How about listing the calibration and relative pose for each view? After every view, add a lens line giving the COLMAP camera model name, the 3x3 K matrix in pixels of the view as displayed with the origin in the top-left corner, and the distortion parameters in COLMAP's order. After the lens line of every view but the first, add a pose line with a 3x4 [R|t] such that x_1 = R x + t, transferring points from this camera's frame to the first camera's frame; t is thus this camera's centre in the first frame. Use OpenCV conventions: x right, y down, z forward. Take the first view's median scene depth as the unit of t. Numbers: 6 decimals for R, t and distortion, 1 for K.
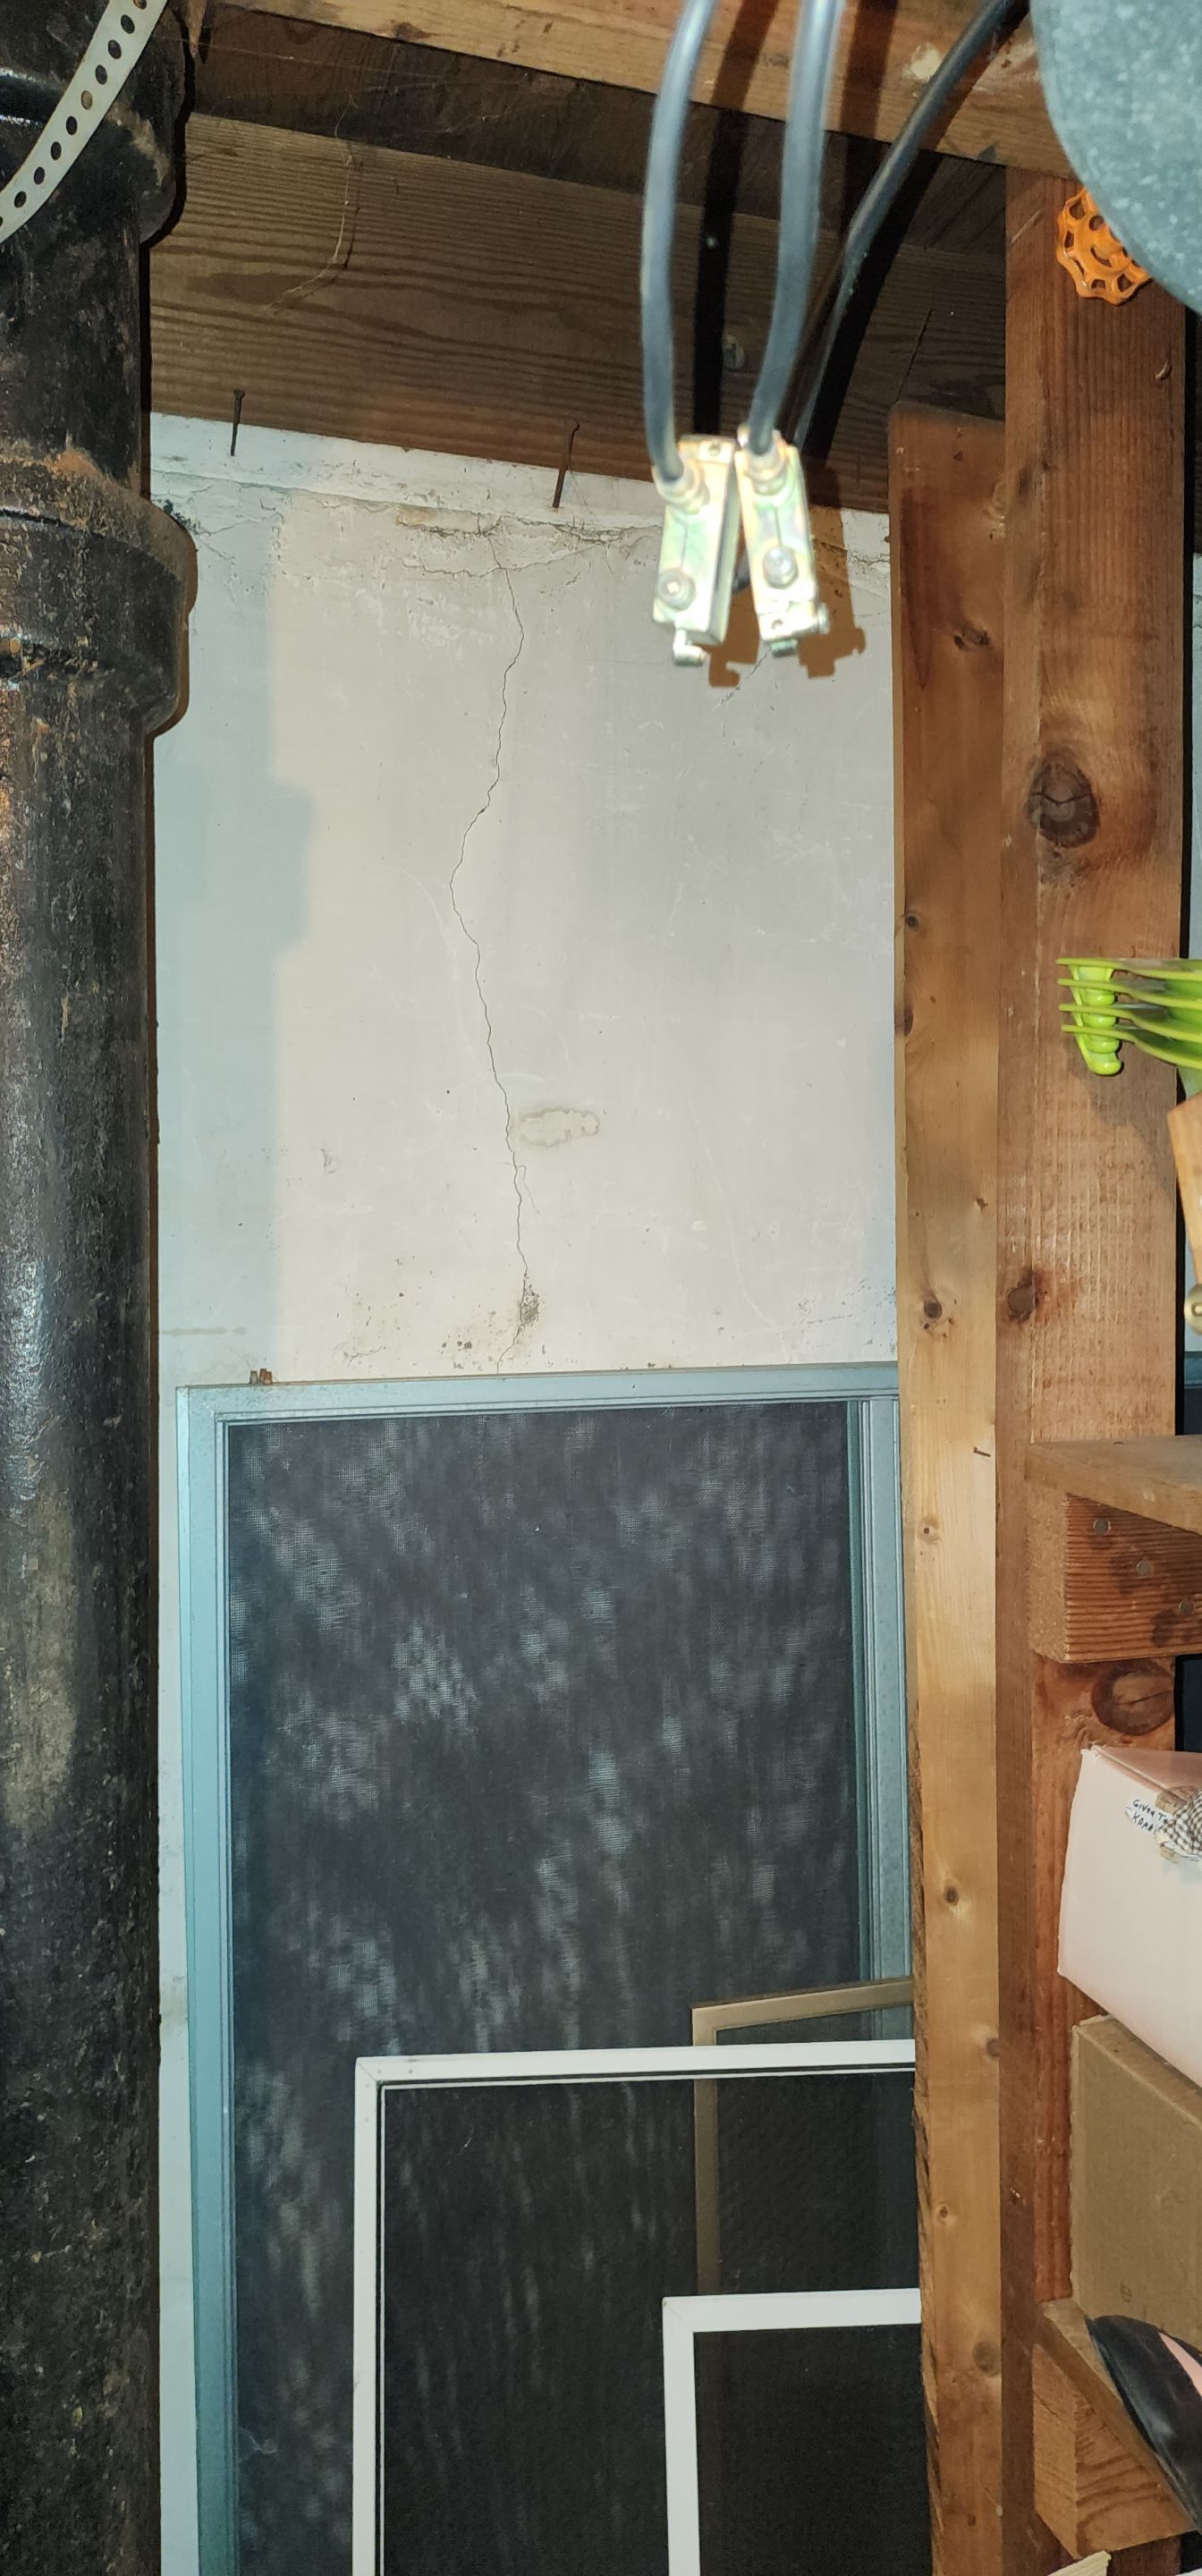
lens RADIAL K [[1686.3, 0, 598.1], [0, 1686.3, 1329.4], [0, 0, 1]] dist [0.076945, -0.082546]
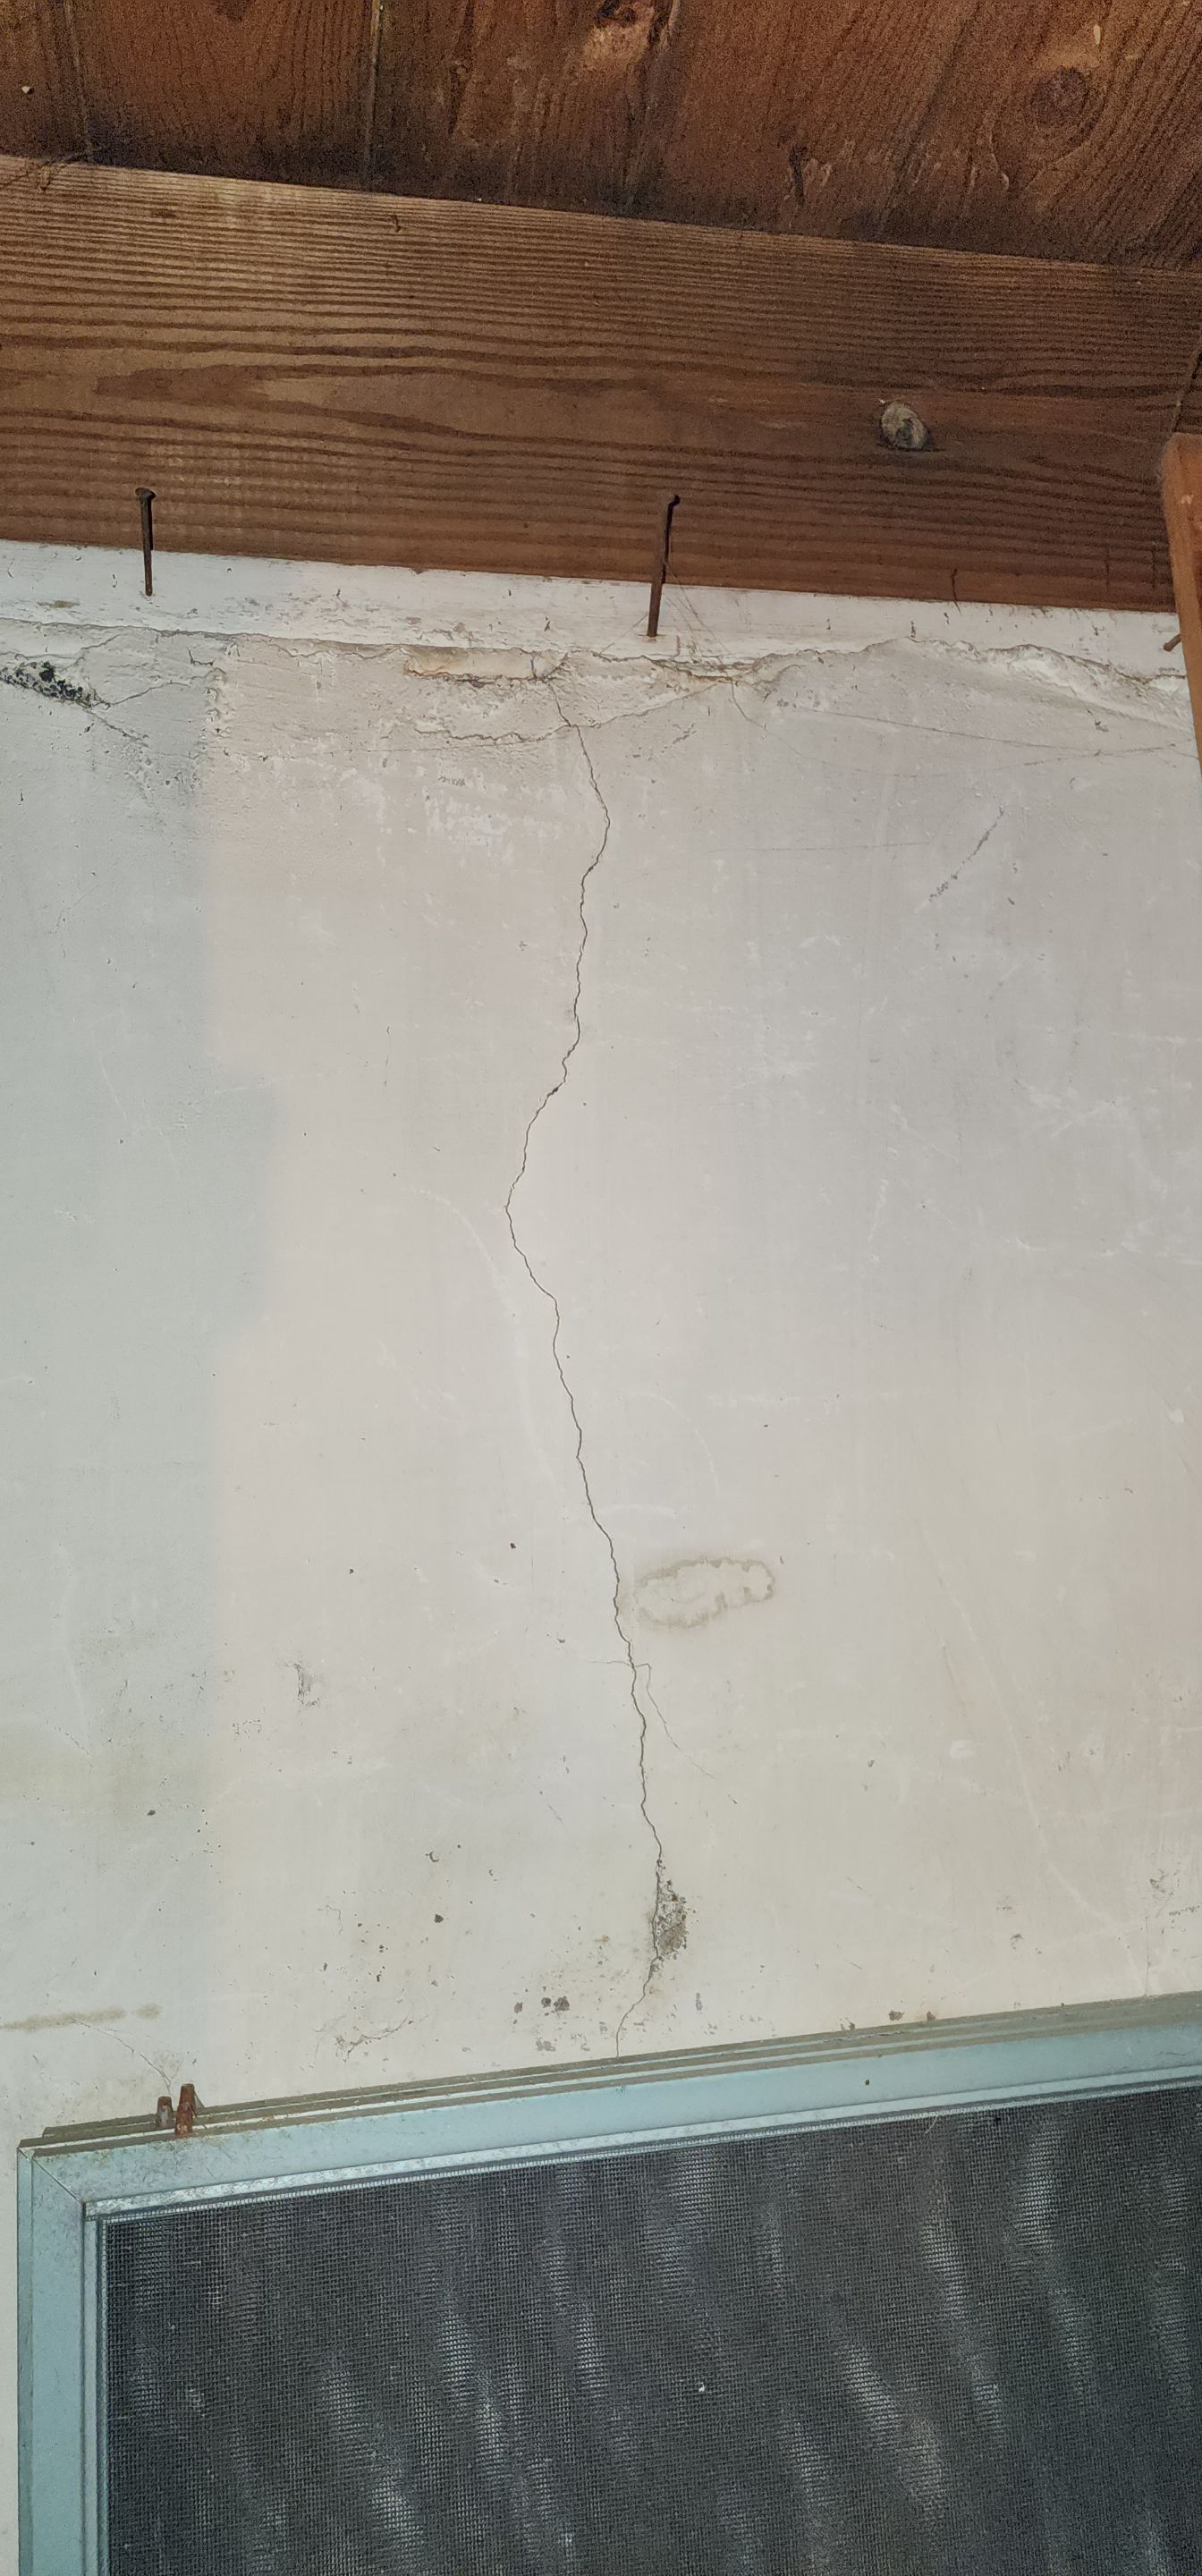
lens RADIAL K [[1686.3, 0, 598.1], [0, 1686.3, 1329.4], [0, 0, 1]] dist [0.076945, -0.082546]
pose [[0.993126, -0.058719, -0.101260, 0.004989], [0.041212, 0.985089, -0.167038, -0.114359], [0.109558, 0.161717, 0.980737, 0.407451]]
